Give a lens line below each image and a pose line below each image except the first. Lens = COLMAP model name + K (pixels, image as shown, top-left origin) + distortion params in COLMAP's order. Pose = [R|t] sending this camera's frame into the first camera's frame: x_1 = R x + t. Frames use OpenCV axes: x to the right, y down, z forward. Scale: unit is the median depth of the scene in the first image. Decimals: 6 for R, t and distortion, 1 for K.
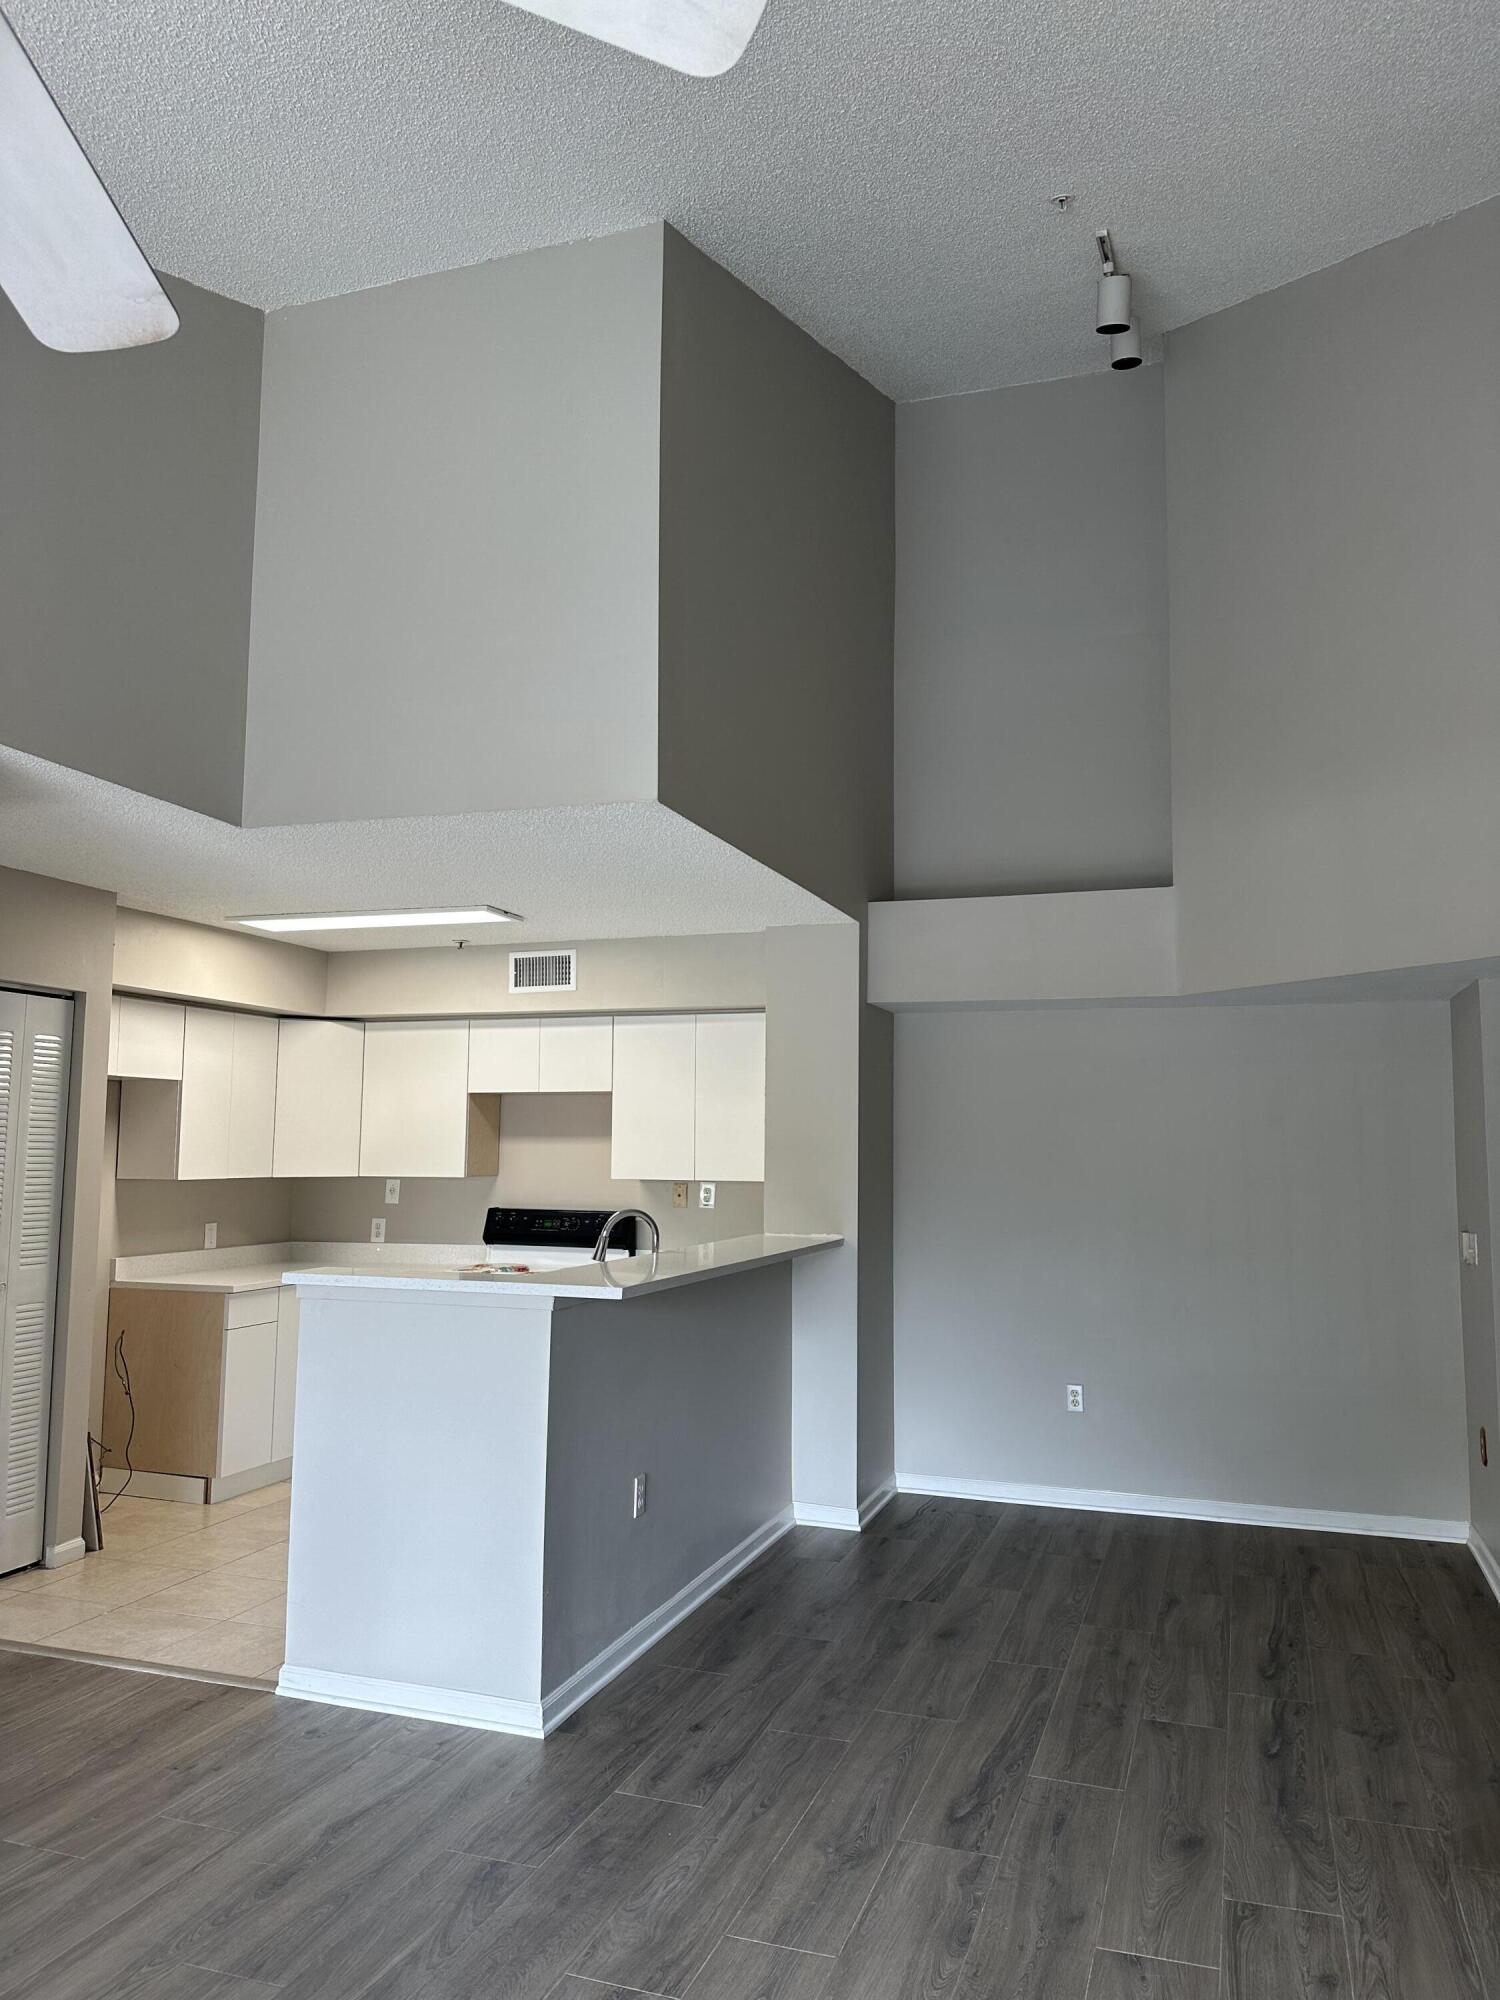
lens RADIAL K [[1400.2, 0, 753.2], [0, 1400.2, 999.0], [0, 0, 1]] dist [0.090141, -0.114623]
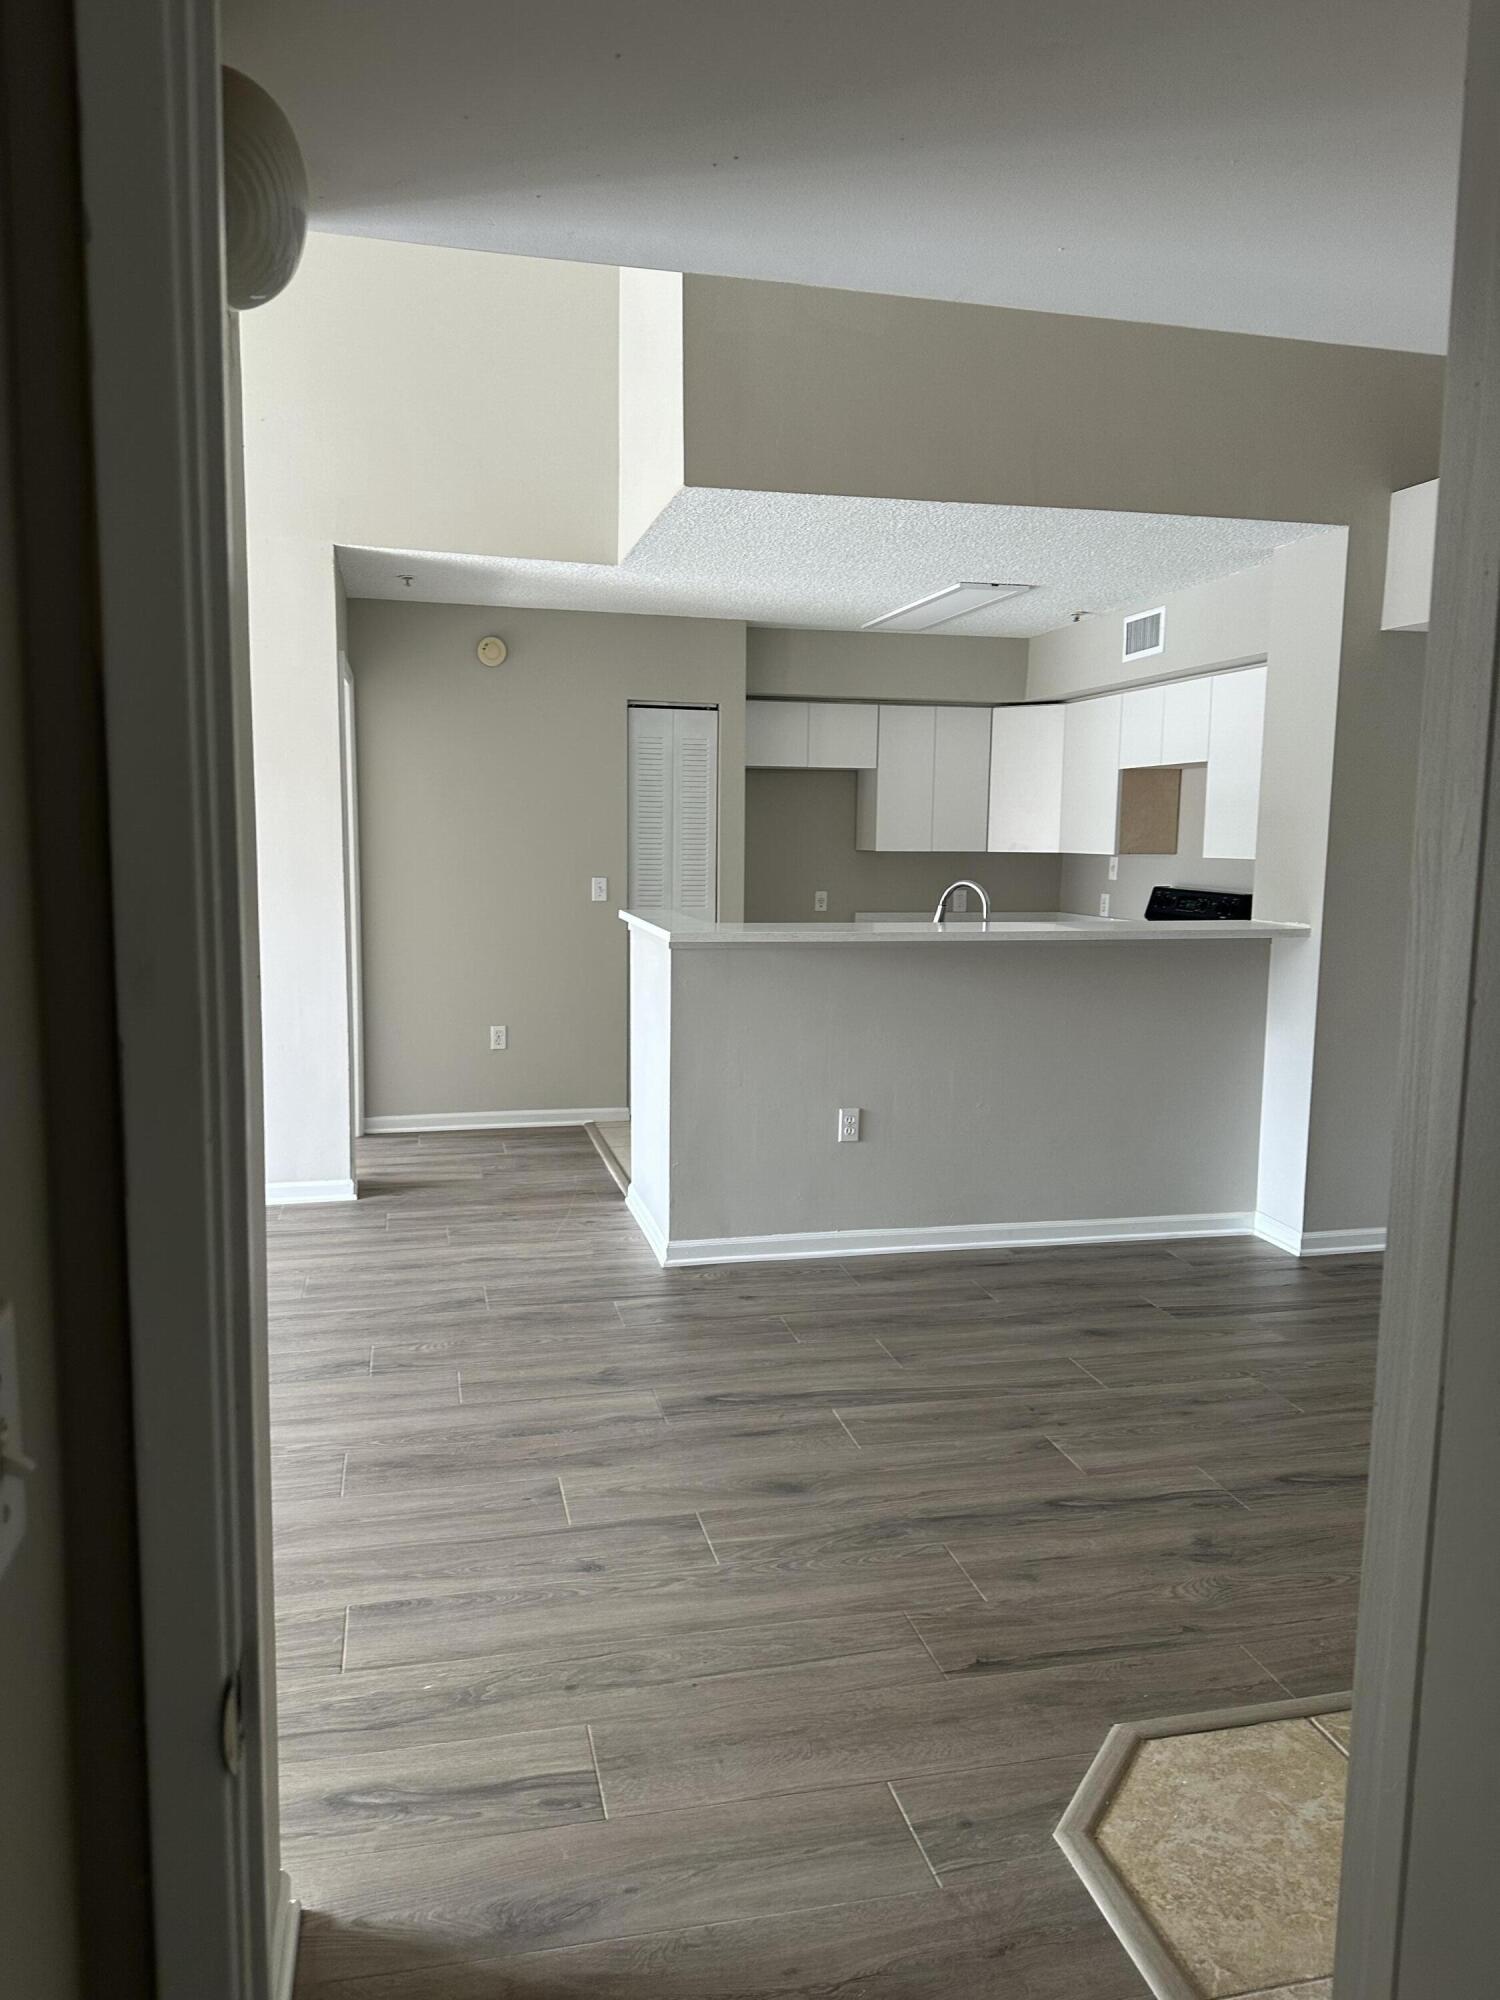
lens RADIAL K [[1388.6, 0, 739.2], [0, 1388.6, 1007.8], [0, 0, 1]] dist [0.129784, -0.206684]
pose [[0.532879, 0.105335, -0.839610, 0.776437], [0.079851, 0.981535, 0.173820, 0.058829], [0.842415, -0.159669, 0.514628, 0.365302]]
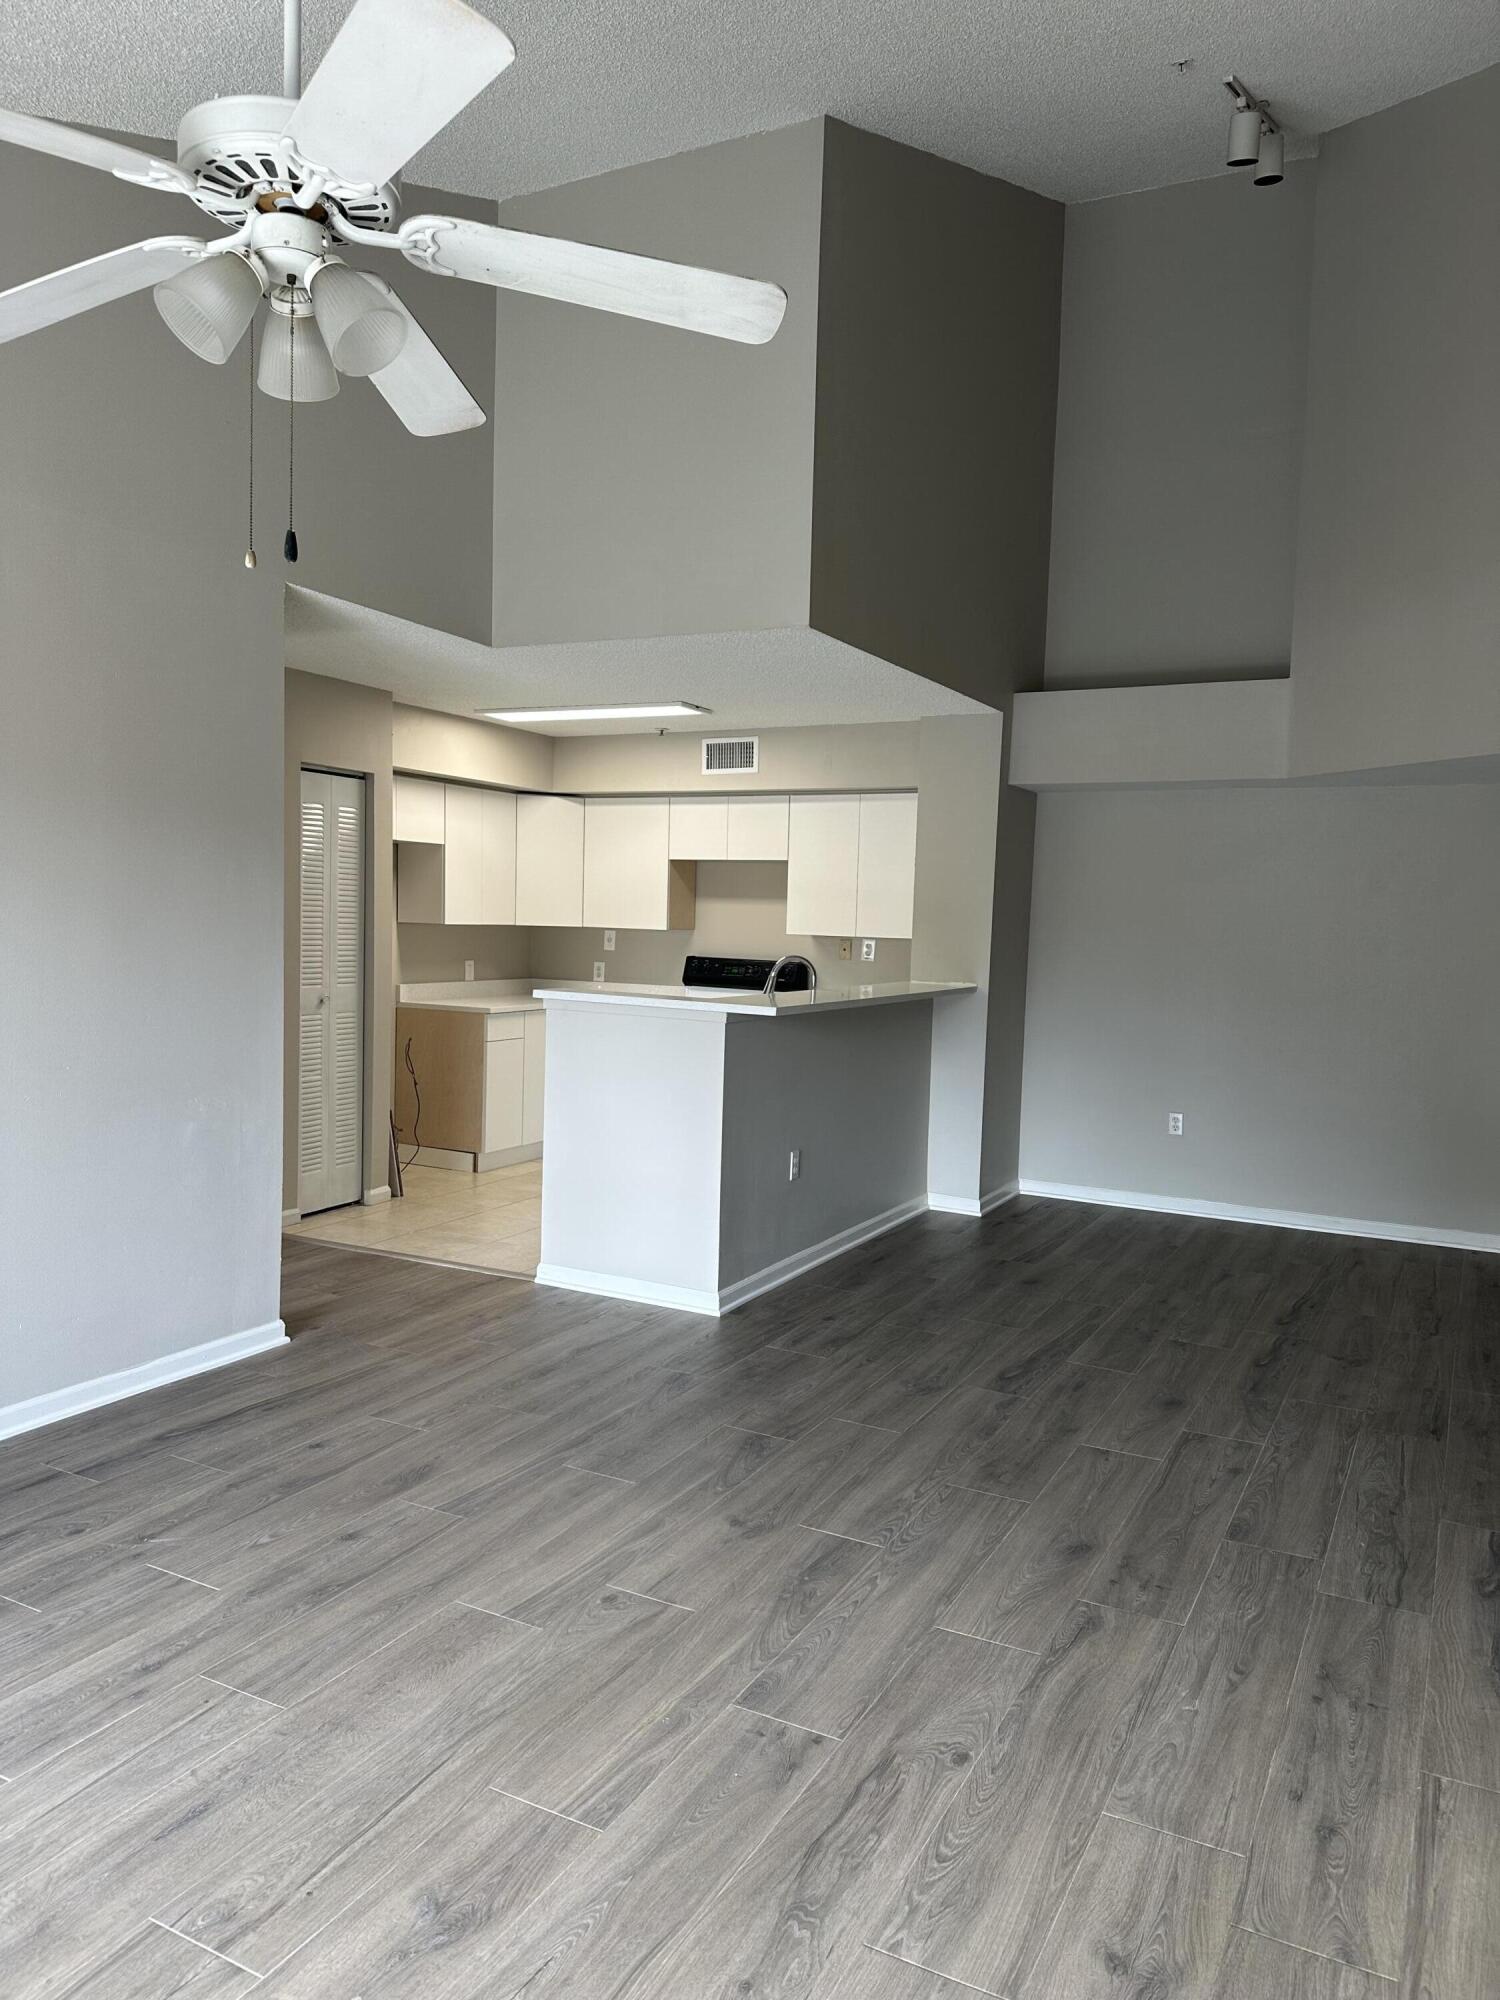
lens RADIAL K [[1388.6, 0, 739.2], [0, 1388.6, 1007.8], [0, 0, 1]] dist [0.129784, -0.206684]
pose [[0.987599, 0.030347, -0.154034, 0.063410], [-0.003707, 0.985374, 0.170366, -0.015845], [0.156951, -0.167683, 0.973267, -0.246126]]
